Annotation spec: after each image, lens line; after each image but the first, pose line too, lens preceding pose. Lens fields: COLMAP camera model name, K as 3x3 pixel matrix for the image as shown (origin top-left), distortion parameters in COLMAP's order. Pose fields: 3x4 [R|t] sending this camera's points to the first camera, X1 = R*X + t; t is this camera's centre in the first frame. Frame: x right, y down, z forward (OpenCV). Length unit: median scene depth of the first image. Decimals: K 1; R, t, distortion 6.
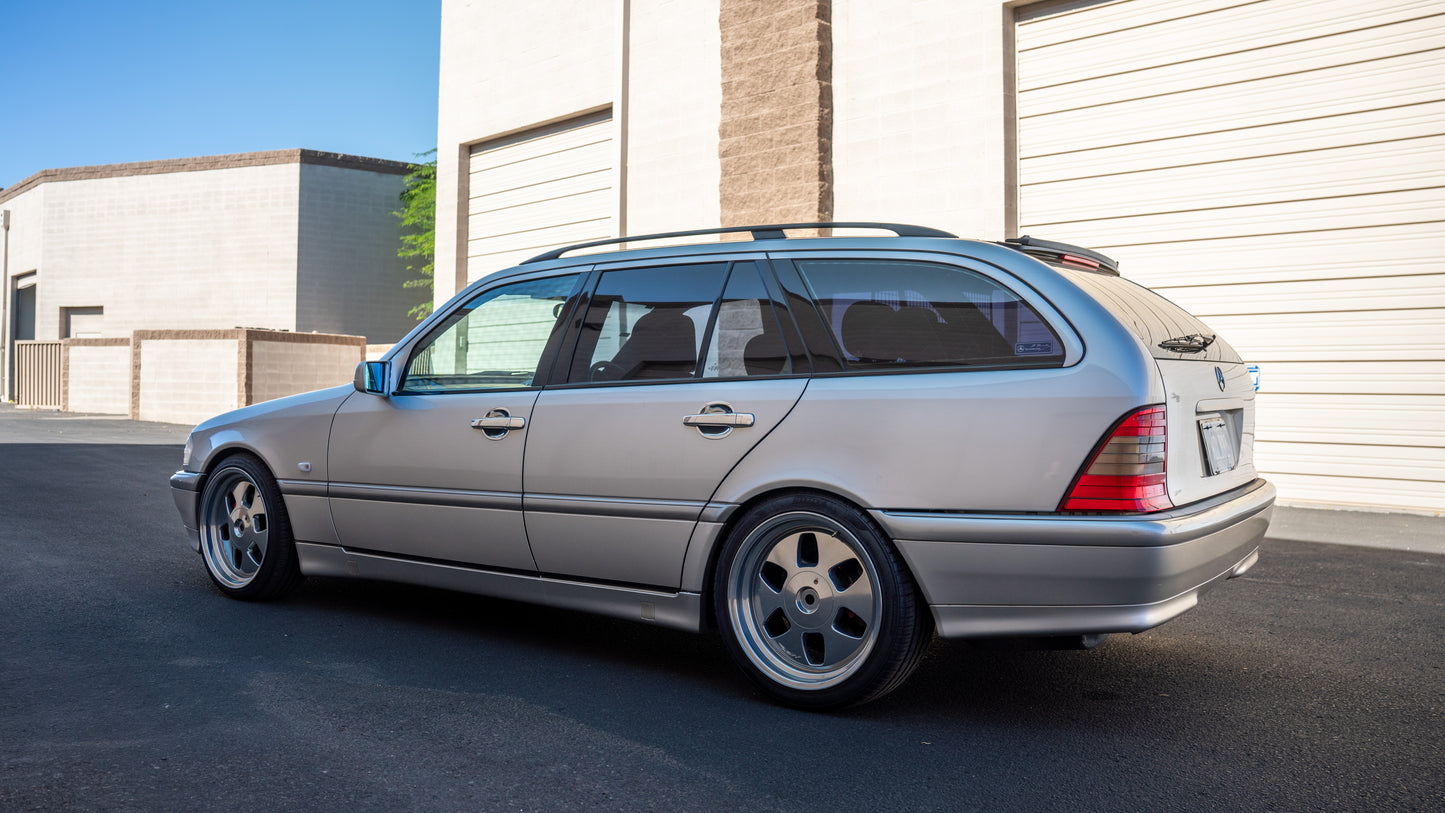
lens RADIAL K [[1235.3, 0, 722.5], [0, 1235.3, 406.5], [0, 0, 1]] dist [-0.188964, 0.006233]
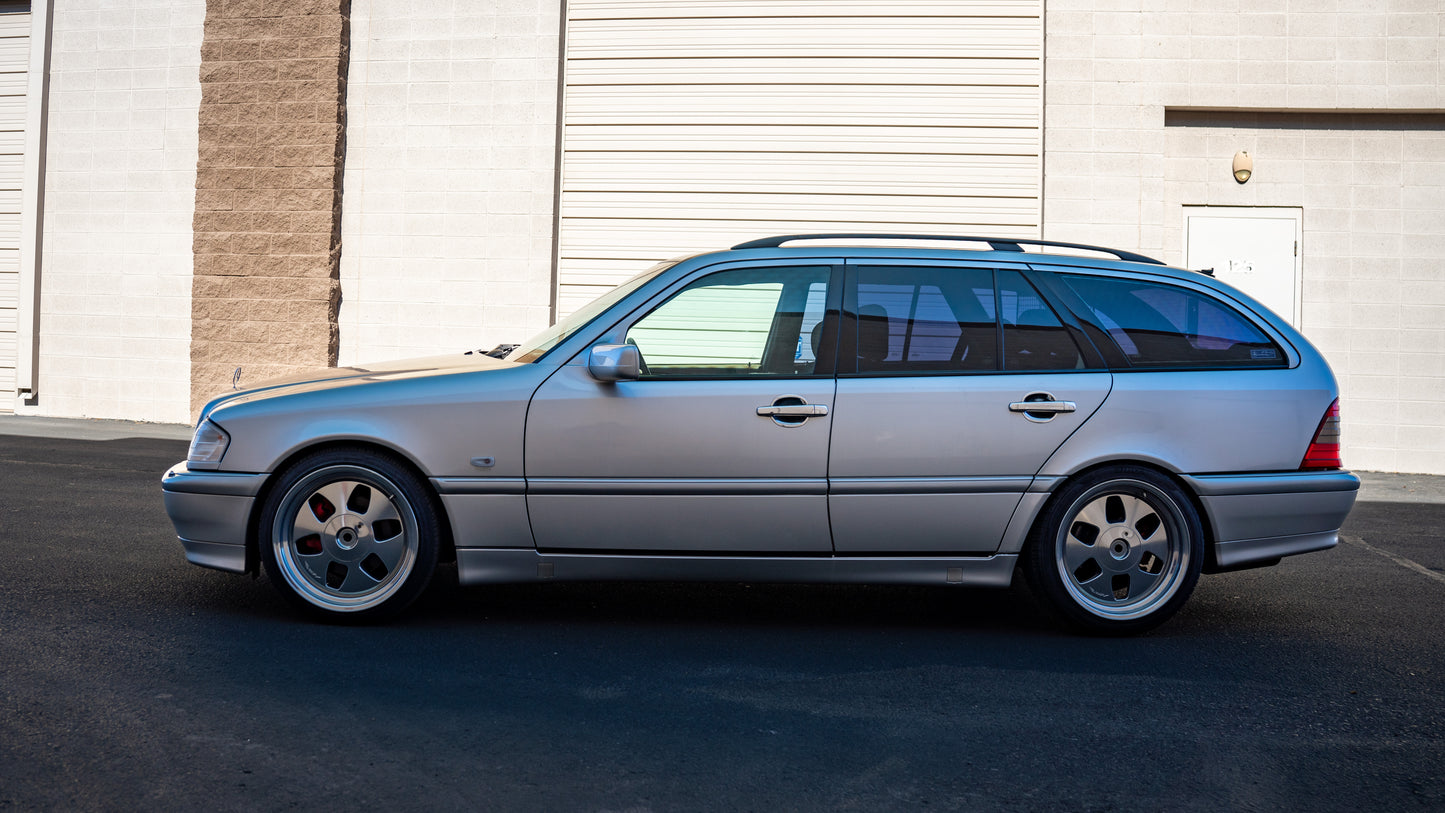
lens RADIAL K [[1308.7, 0, 639.1], [0, 1308.7, 352.2], [0, 0, 1]] dist [-0.195719, 0.198689]
pose [[0.797175, 0.007646, 0.603699, -0.495461], [-0.010536, 0.999944, 0.001248, -0.018299], [-0.603656, -0.007355, 0.797211, 0.113774]]
